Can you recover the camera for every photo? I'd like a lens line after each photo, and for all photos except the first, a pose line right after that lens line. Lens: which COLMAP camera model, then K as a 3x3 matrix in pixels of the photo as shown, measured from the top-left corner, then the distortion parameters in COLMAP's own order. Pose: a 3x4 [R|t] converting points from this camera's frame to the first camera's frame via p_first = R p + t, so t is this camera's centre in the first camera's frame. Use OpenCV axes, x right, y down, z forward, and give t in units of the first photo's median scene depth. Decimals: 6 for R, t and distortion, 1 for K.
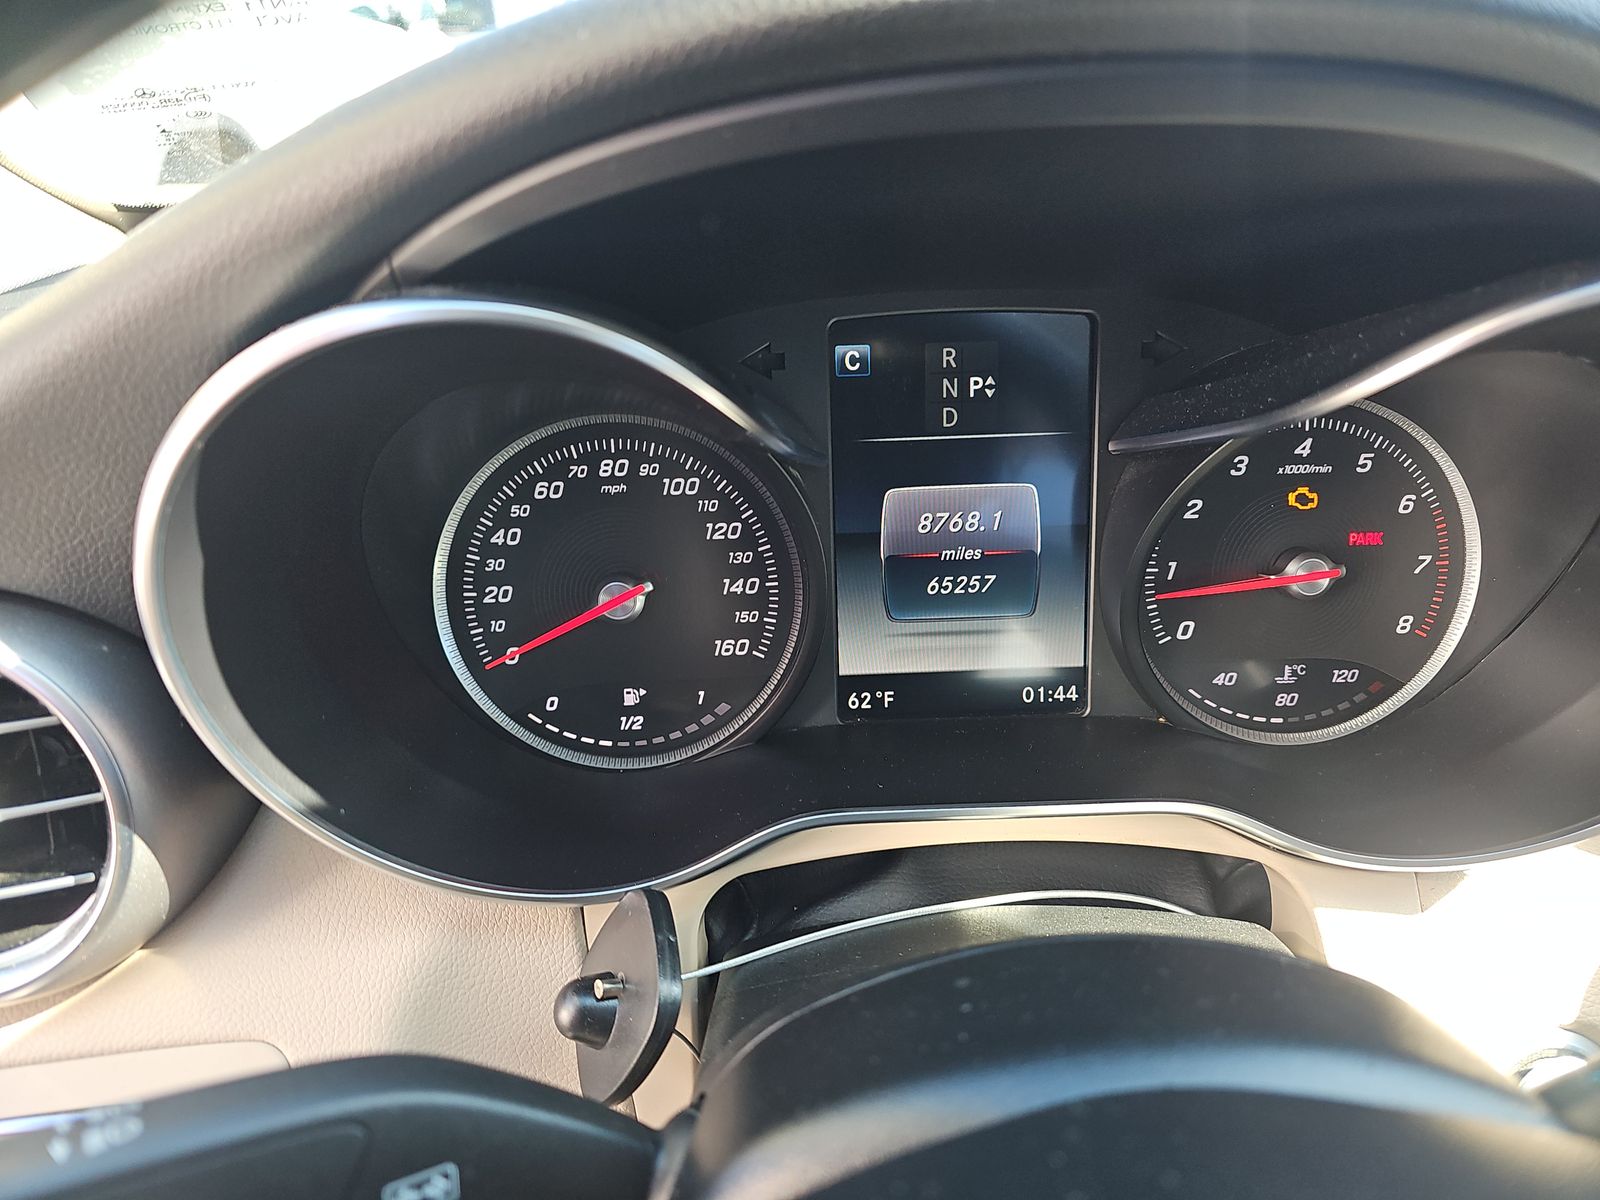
lens RADIAL K [[1065.0, 0, 789.1], [0, 1065.0, 614.4], [0, 0, 1]] dist [0.021882, 0.000046]
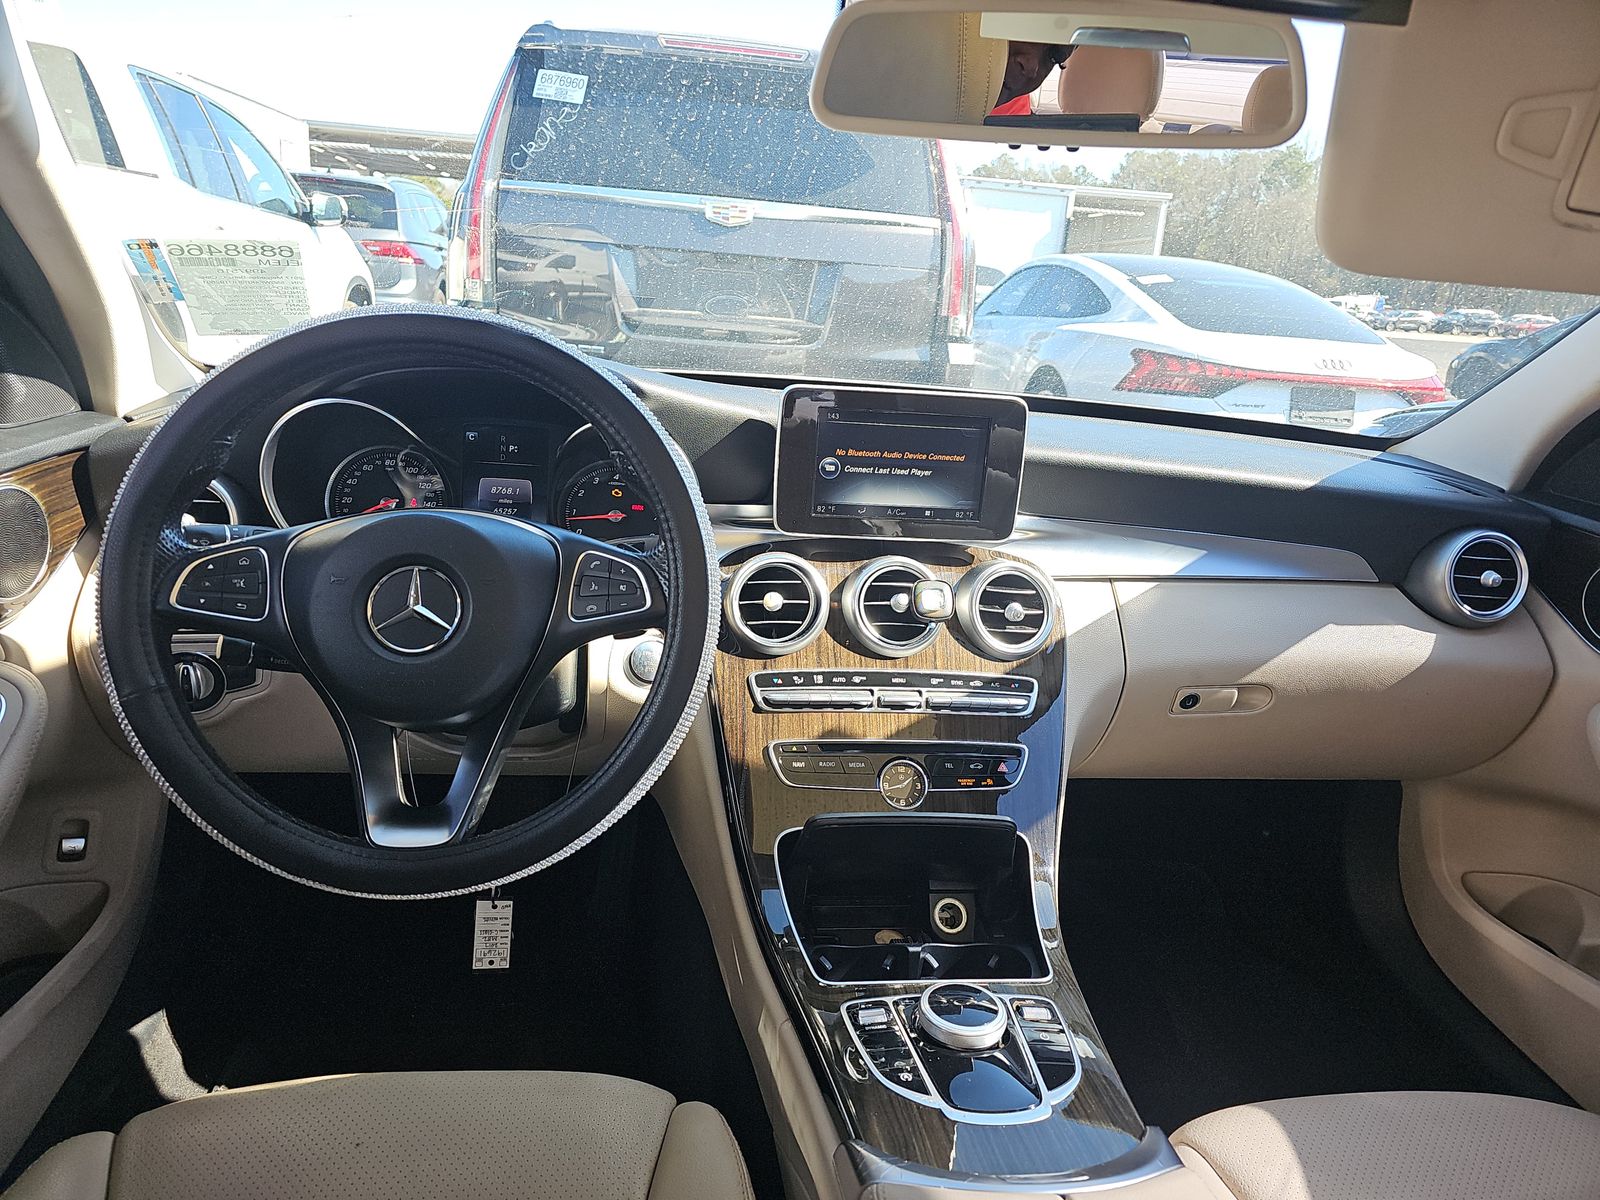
lens RADIAL K [[1065.0, 0, 812.5], [0, 1065.0, 611.7], [0, 0, 1]] dist [0.021882, 0.000046]
pose [[0.990469, 0.069037, 0.119182, 0.698070], [-0.048400, 0.984582, -0.168093, 0.737850], [-0.128949, 0.160722, 0.978540, -2.099692]]
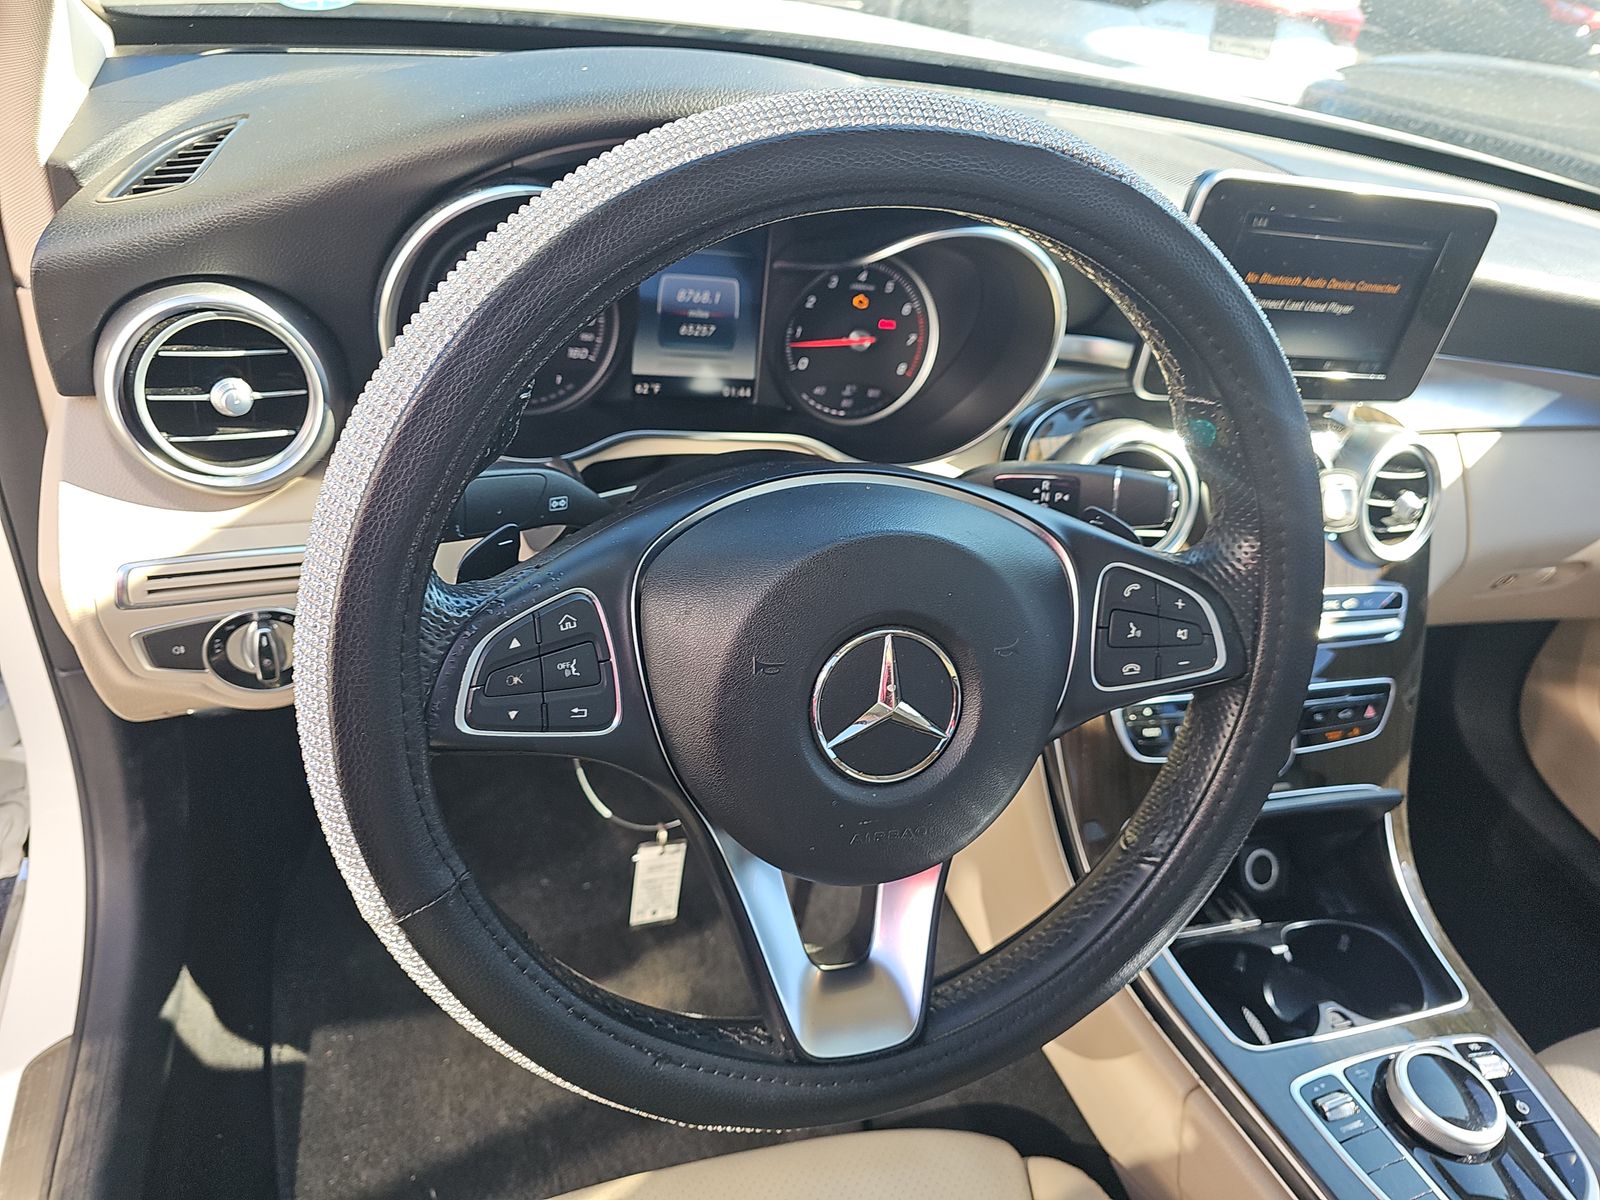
lens RADIAL K [[1065.0, 0, 776.9], [0, 1065.0, 602.9], [0, 0, 1]] dist [0.021882, 0.000046]
pose [[0.946650, 0.006603, 0.322194, -0.329227], [-0.068422, 0.981114, 0.180925, 0.099199], [-0.314915, -0.193318, 0.929224, -0.965388]]
